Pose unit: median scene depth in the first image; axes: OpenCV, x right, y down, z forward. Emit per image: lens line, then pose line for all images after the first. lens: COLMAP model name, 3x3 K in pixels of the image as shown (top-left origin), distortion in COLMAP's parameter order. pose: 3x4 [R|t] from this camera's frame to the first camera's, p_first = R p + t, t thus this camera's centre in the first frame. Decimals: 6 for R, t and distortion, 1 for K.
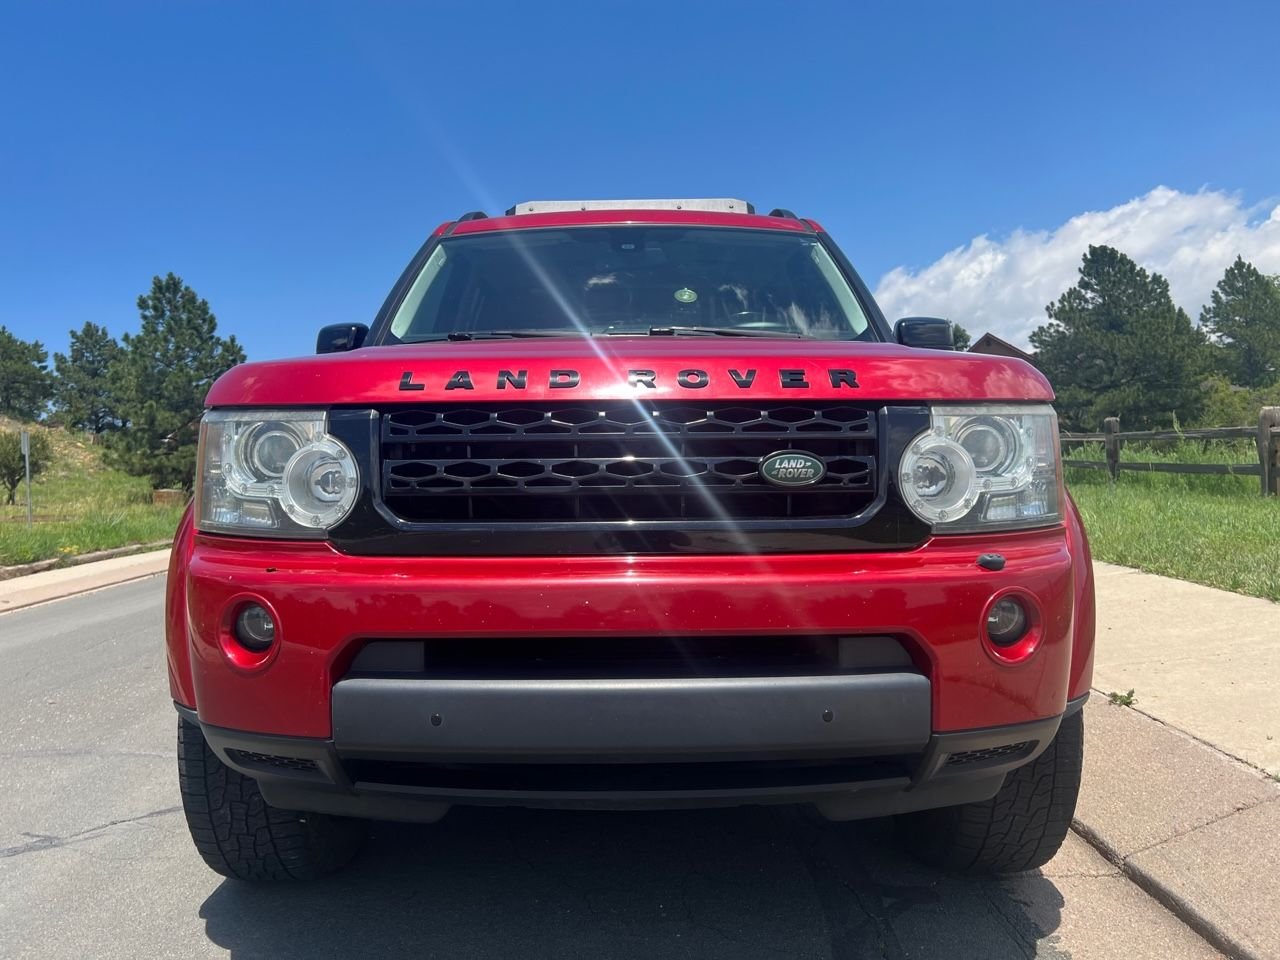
lens RADIAL K [[968.6, 0, 634.8], [0, 968.6, 474.6], [0, 0, 1]] dist [0.055830, -0.070002]
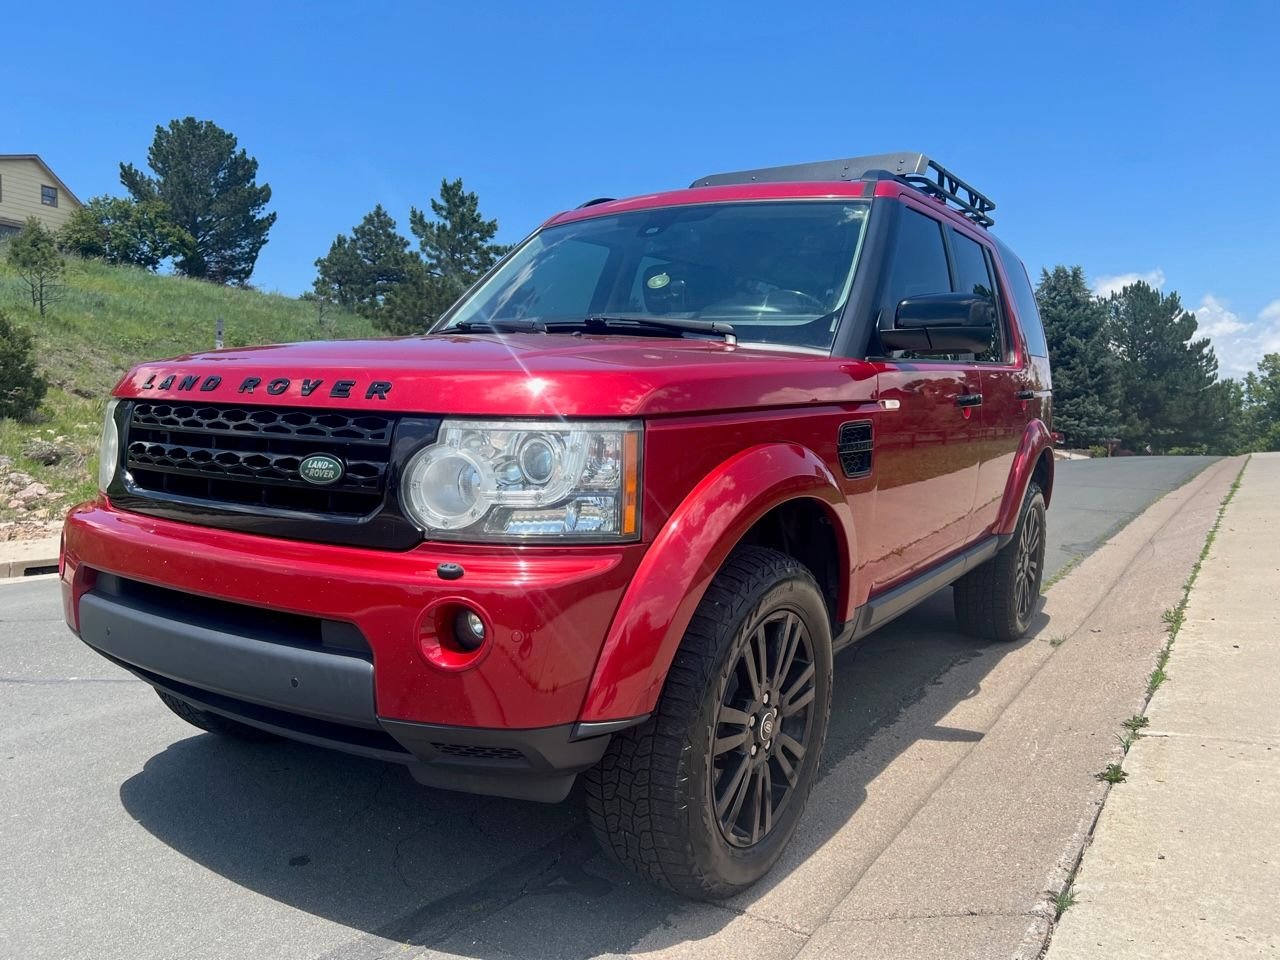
lens RADIAL K [[969.1, 0, 618.2], [0, 969.1, 488.8], [0, 0, 1]] dist [0.053889, -0.068156]
pose [[0.838096, 0.086799, -0.538574, 0.522934], [-0.047518, 0.995124, 0.086435, -0.048112], [0.543450, -0.046849, 0.838133, 0.109322]]
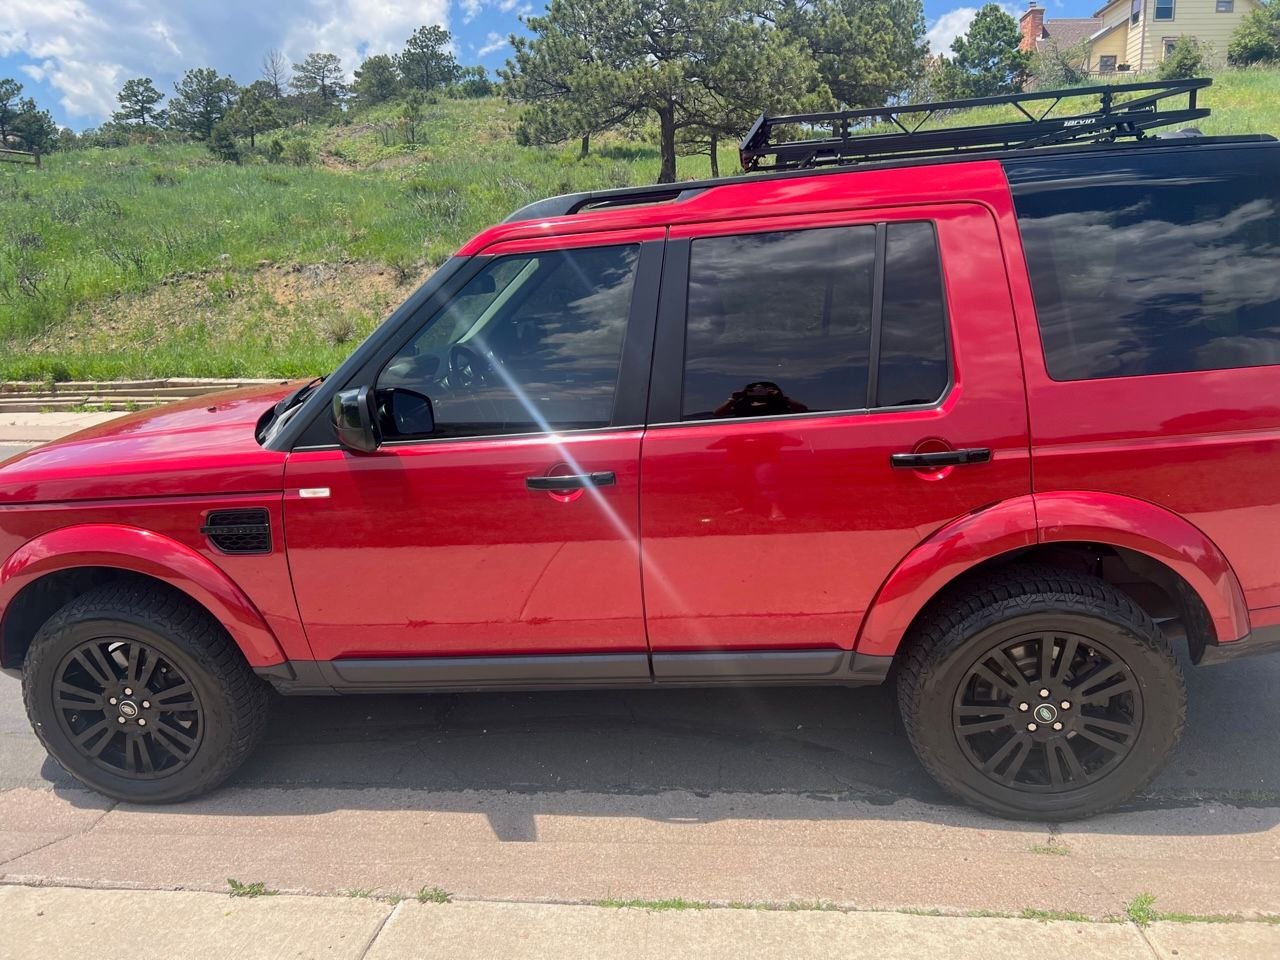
lens RADIAL K [[928.1, 0, 638.0], [0, 928.1, 484.5], [0, 0, 1]] dist [0.060440, -0.057991]
pose [[-0.109035, 0.286077, -0.951983, 1.026396], [0.038427, 0.958190, 0.283541, -0.290357], [0.993295, -0.005666, -0.115469, 1.303293]]
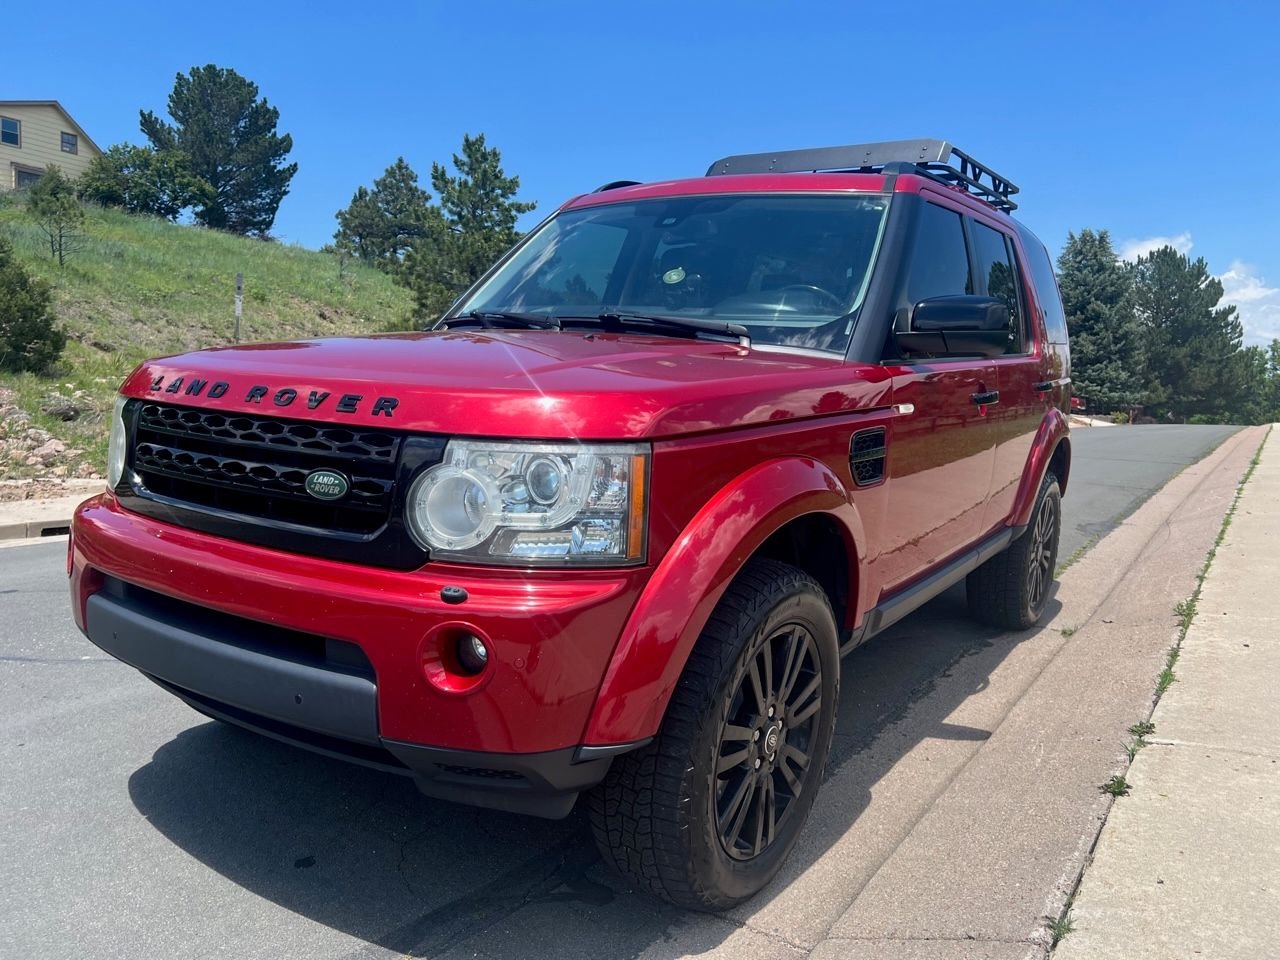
lens RADIAL K [[968.6, 0, 634.8], [0, 968.6, 474.6], [0, 0, 1]] dist [0.055830, -0.070002]
pose [[0.834969, 0.116368, -0.537853, 0.523263], [-0.063600, 0.991243, 0.115728, -0.083974], [0.546610, -0.062422, 0.835058, 0.117818]]
